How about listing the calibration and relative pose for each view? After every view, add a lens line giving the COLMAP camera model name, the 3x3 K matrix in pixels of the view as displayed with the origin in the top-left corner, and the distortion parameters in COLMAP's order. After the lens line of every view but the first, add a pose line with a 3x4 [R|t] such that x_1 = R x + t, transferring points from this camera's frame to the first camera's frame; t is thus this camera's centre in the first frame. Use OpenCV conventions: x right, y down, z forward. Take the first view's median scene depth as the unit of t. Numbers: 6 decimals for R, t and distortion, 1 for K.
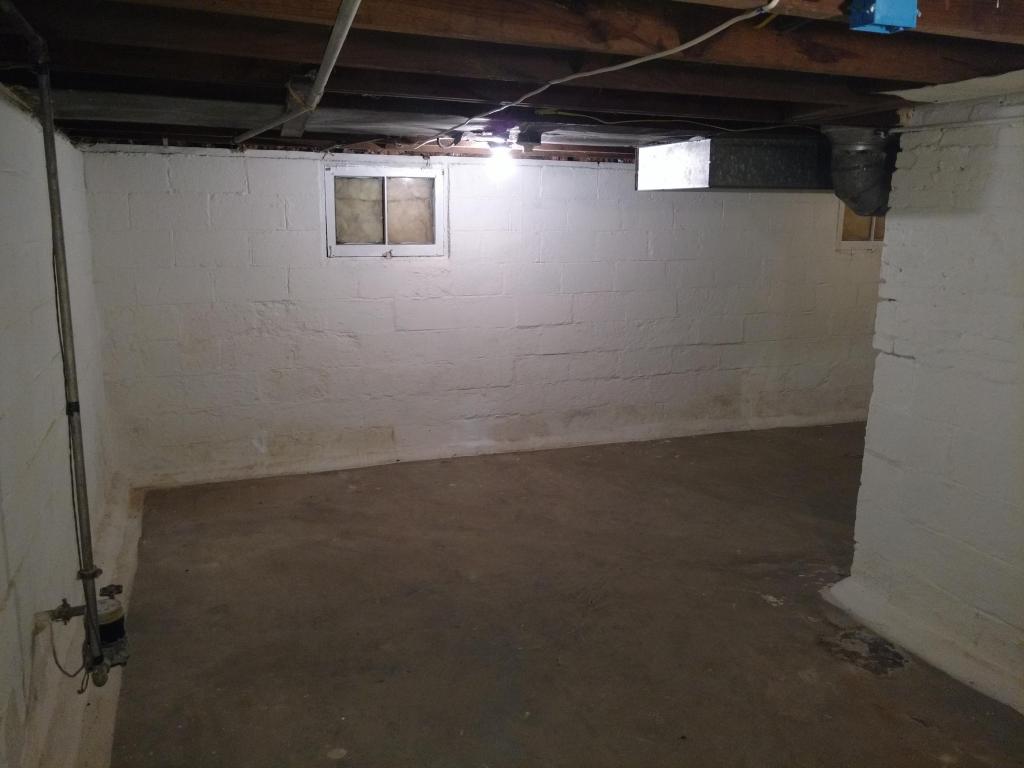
lens RADIAL K [[819.3, 0, 509.5], [0, 819.3, 373.5], [0, 0, 1]] dist [0.033208, -0.034164]
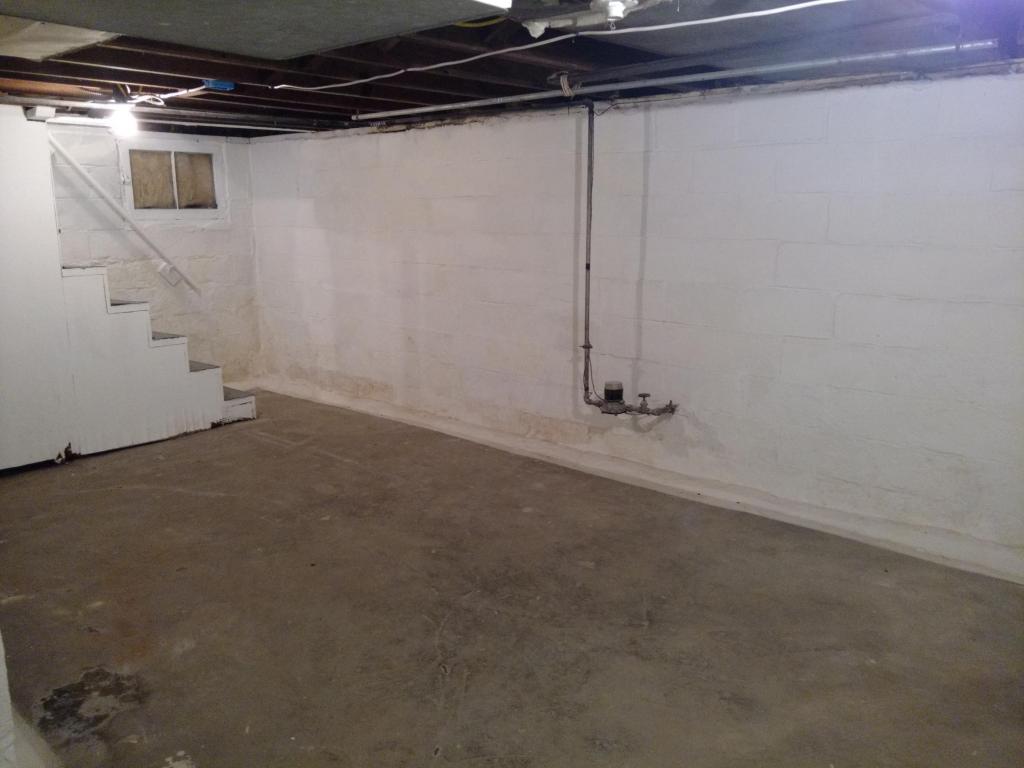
lens RADIAL K [[819.3, 0, 509.5], [0, 819.3, 373.5], [0, 0, 1]] dist [0.033208, -0.034164]
pose [[-0.894236, 0.080884, -0.440228, 0.396425], [-0.087268, 0.933156, 0.348717, -0.268626], [0.439007, 0.350253, -0.827403, 1.731664]]
